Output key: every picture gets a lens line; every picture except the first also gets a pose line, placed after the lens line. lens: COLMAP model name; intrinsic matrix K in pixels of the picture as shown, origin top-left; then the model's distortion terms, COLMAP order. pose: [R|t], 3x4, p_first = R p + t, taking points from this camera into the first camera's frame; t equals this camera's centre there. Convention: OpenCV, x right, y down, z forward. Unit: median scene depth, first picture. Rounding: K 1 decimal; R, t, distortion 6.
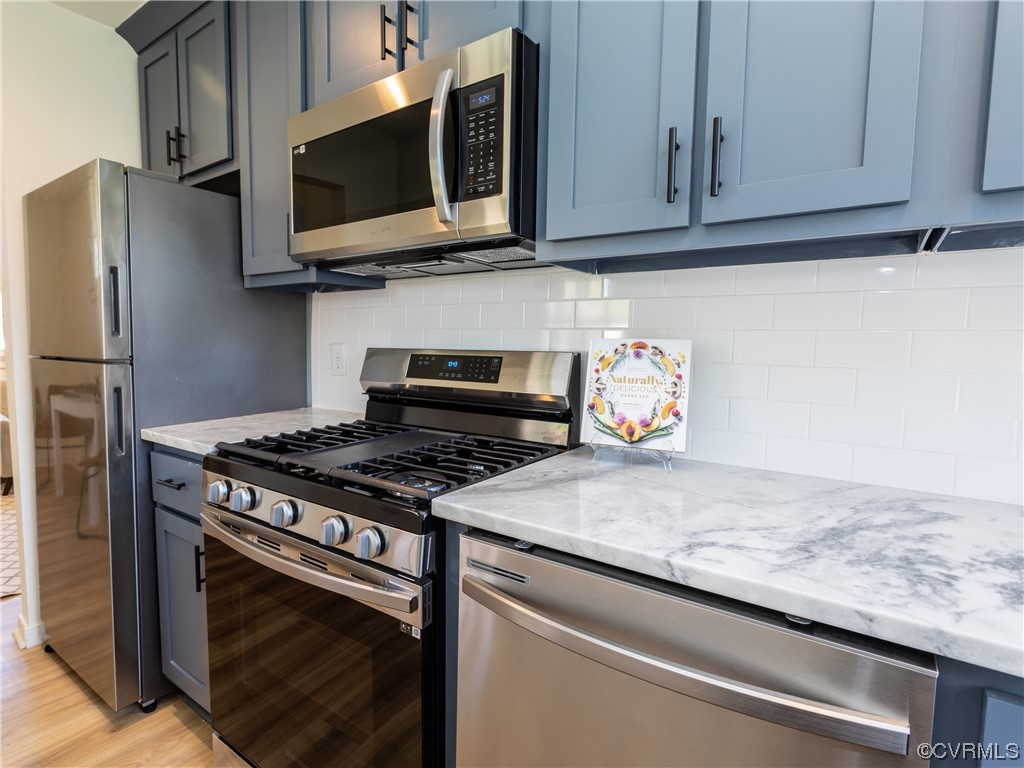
lens RADIAL K [[540.3, 0, 512.0], [0, 540.3, 384.0], [0, 0, 1]] dist [-0.043692, -0.000391]
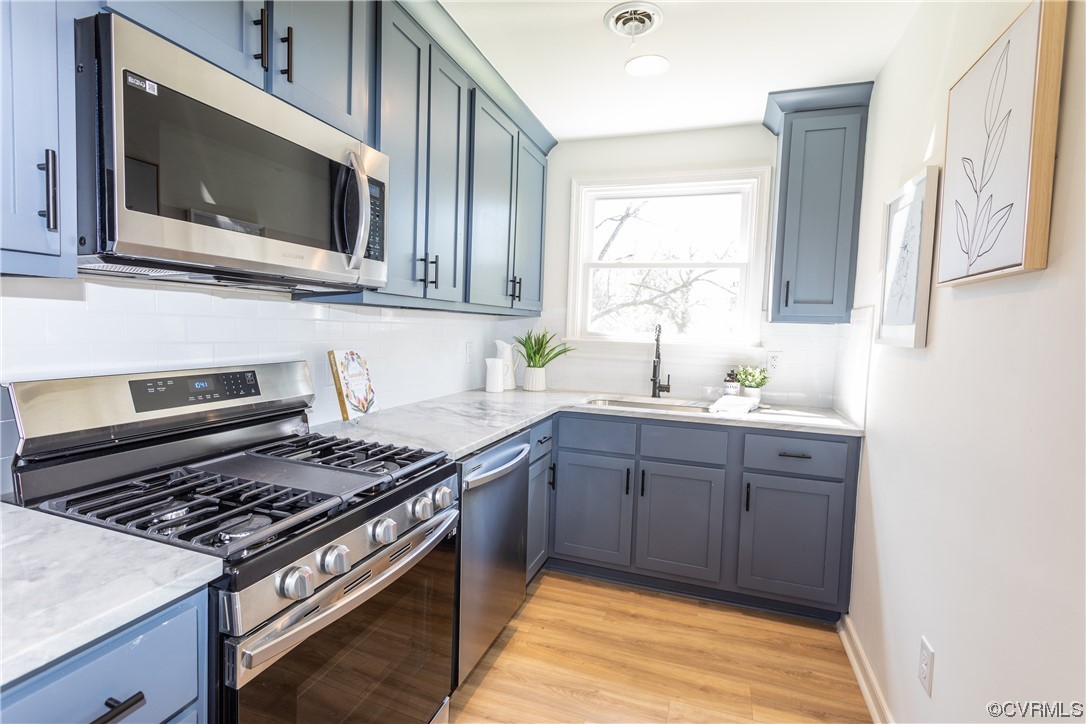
lens RADIAL K [[518.8, 0, 543.0], [0, 518.8, 362.0], [0, 0, 1]] dist [-0.000311, -0.000091]
pose [[-0.279004, -0.082545, 0.956736, -1.173083], [0.046398, 0.993976, 0.099288, -0.144043], [-0.959168, 0.072092, -0.273494, 0.733240]]
